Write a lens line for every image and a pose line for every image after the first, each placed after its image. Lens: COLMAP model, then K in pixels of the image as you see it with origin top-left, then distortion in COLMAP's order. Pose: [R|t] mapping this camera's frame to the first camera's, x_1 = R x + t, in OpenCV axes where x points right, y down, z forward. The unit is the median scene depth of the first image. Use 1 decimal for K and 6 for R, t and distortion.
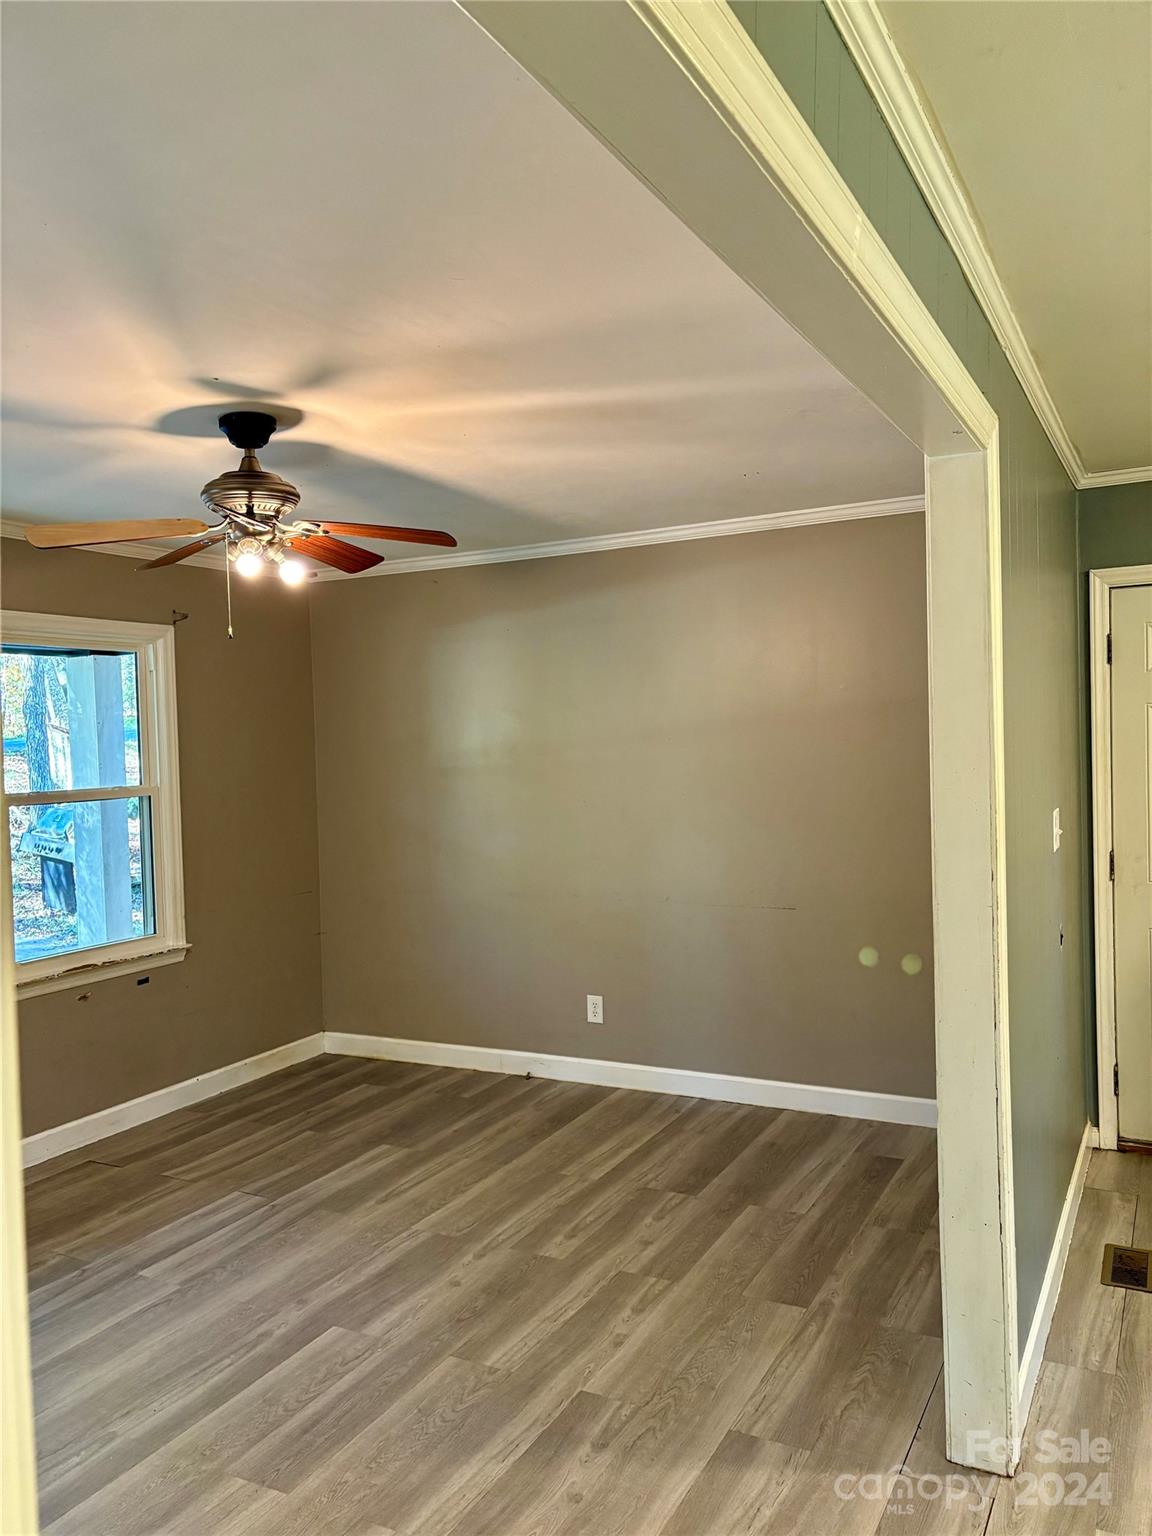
lens RADIAL K [[1158.2, 0, 575.4], [0, 1158.2, 768.8], [0, 0, 1]] dist [0.023031, -0.028323]
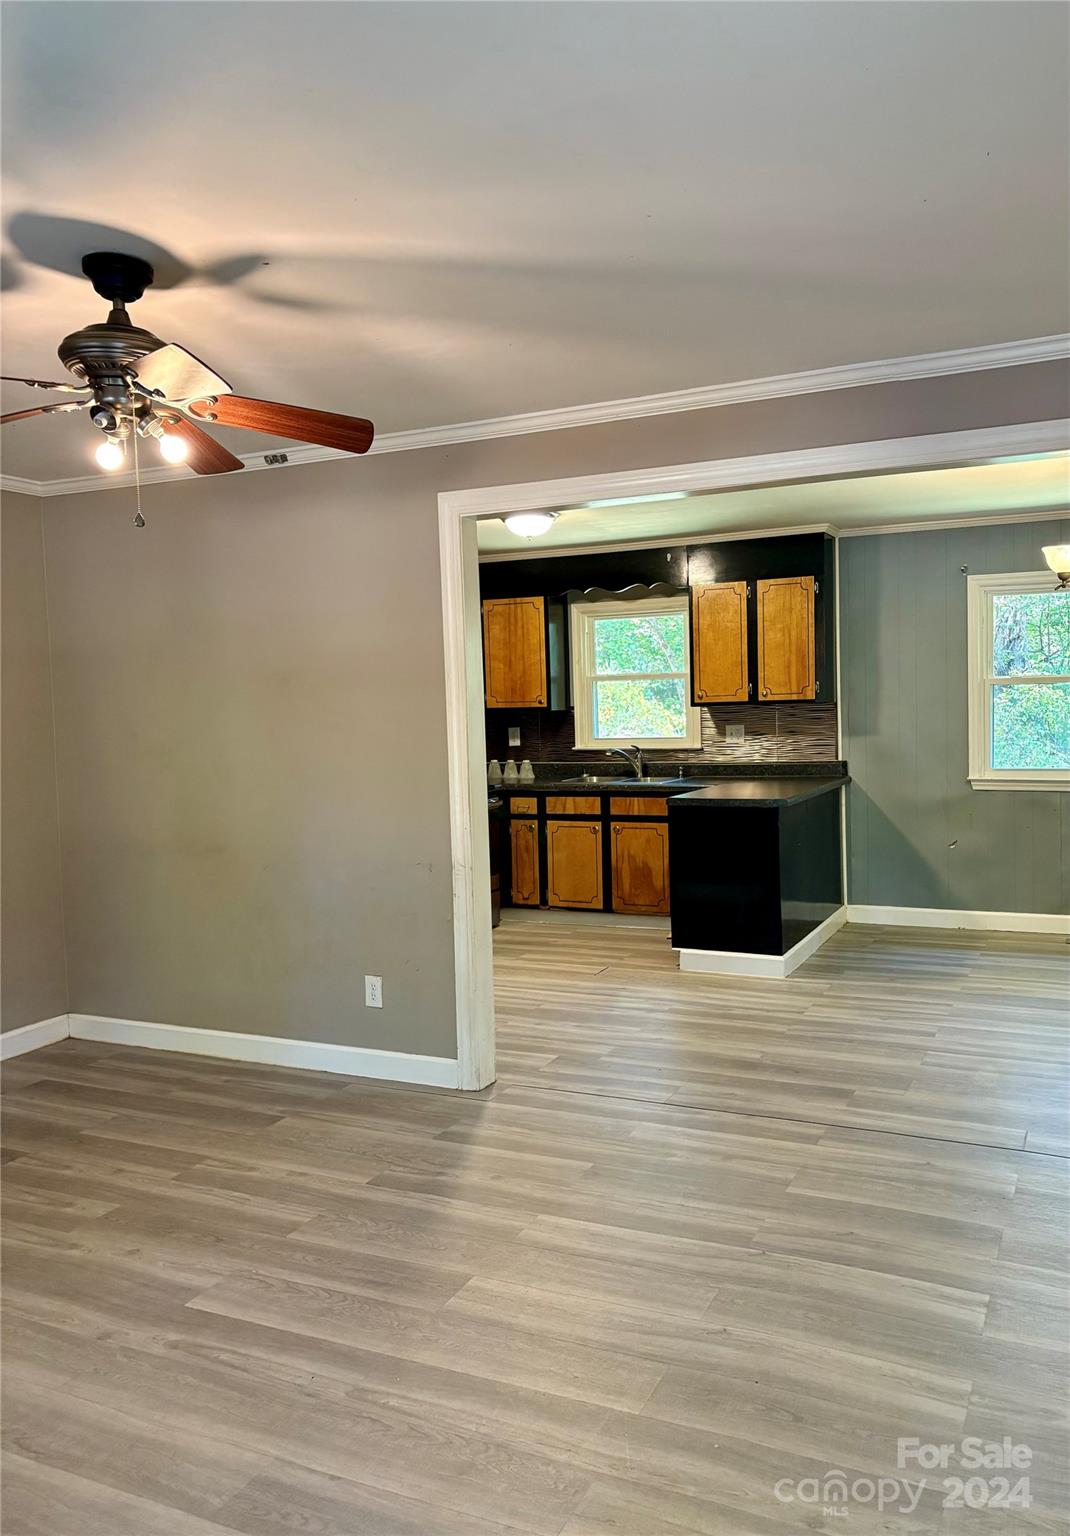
lens RADIAL K [[1189.3, 0, 575.3], [0, 1189.3, 773.2], [0, 0, 1]] dist [0.054297, -0.006824]
pose [[-0.041603, -0.034345, 0.998544, -1.151550], [0.060094, 0.997514, 0.036814, 0.049945], [-0.997325, 0.061538, -0.039436, 0.711518]]
